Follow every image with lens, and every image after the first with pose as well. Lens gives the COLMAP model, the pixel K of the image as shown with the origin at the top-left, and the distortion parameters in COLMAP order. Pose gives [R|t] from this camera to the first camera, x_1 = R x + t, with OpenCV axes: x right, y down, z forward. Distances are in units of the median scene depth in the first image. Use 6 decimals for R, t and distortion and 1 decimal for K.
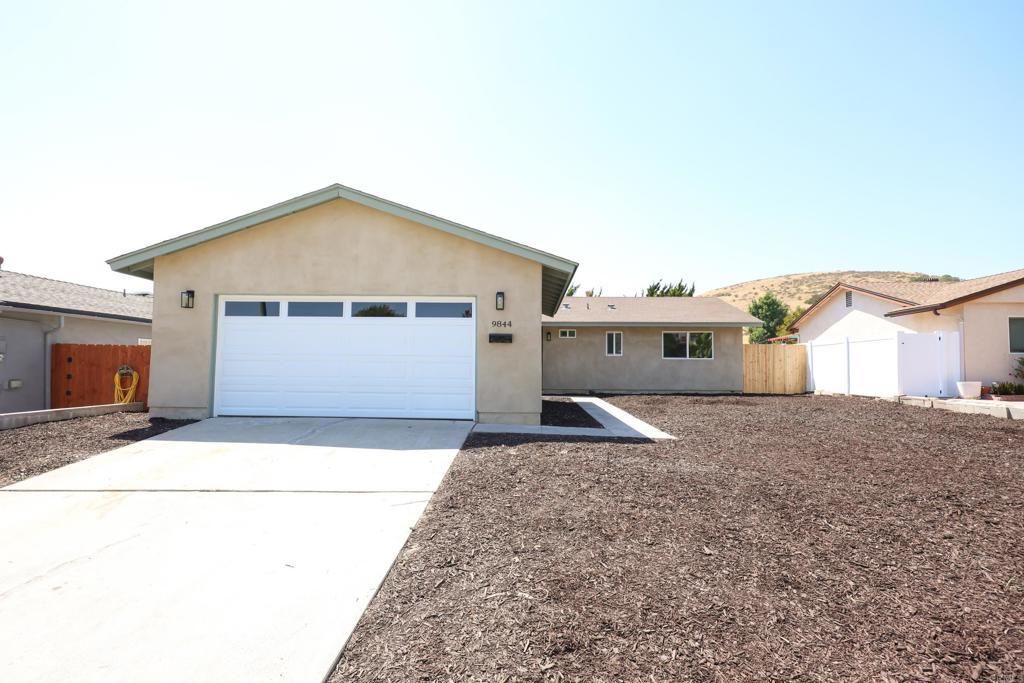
lens RADIAL K [[513.2, 0, 512.0], [0, 513.2, 341.5], [0, 0, 1]] dist [-0.000006, -0.000112]
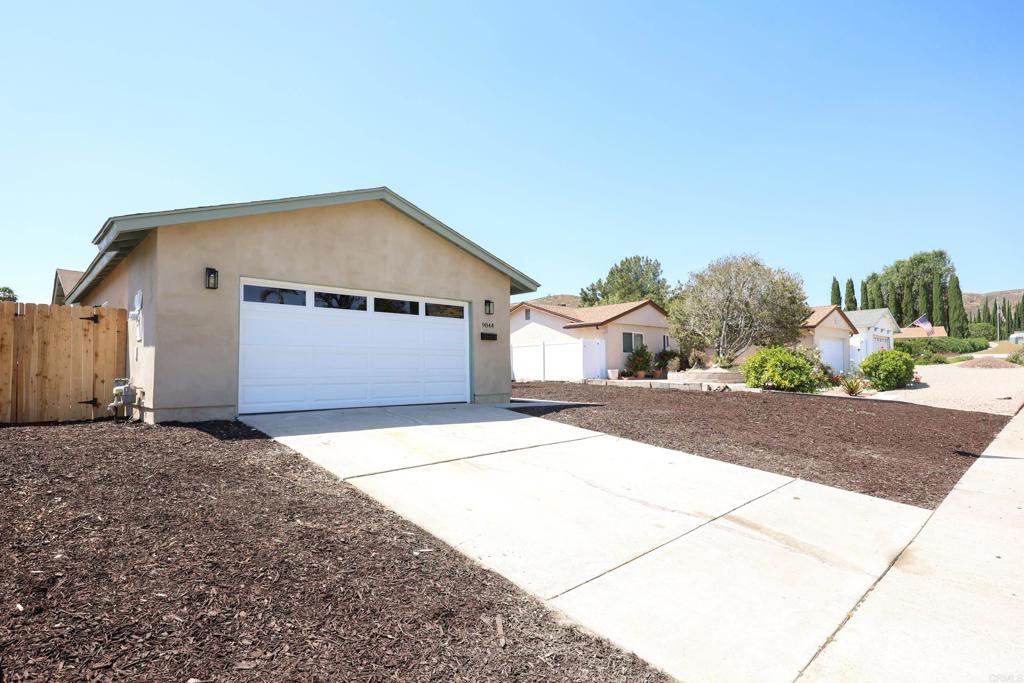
lens RADIAL K [[527.9, 0, 509.0], [0, 527.9, 353.8], [0, 0, 1]] dist [-0.002224, -0.000189]
pose [[0.699761, 0.008030, 0.714332, -0.888725], [-0.025217, 0.999591, 0.013466, 0.017023], [-0.713932, -0.027436, 0.699677, 0.037083]]
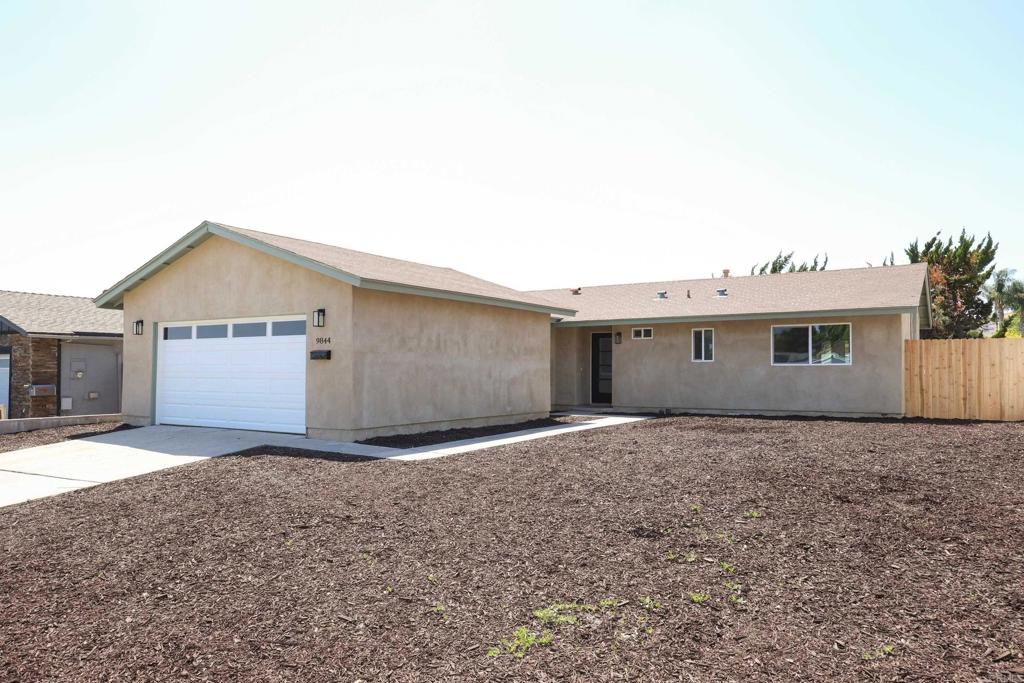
lens RADIAL K [[728.2, 0, 512.0], [0, 728.2, 341.5], [0, 0, 1]] dist [0.001656, 0.001717]
pose [[0.867620, -0.028559, -0.496407, 0.975590], [0.032657, 0.999467, -0.000424, -0.018869], [0.496154, -0.015843, 0.868090, -0.058263]]
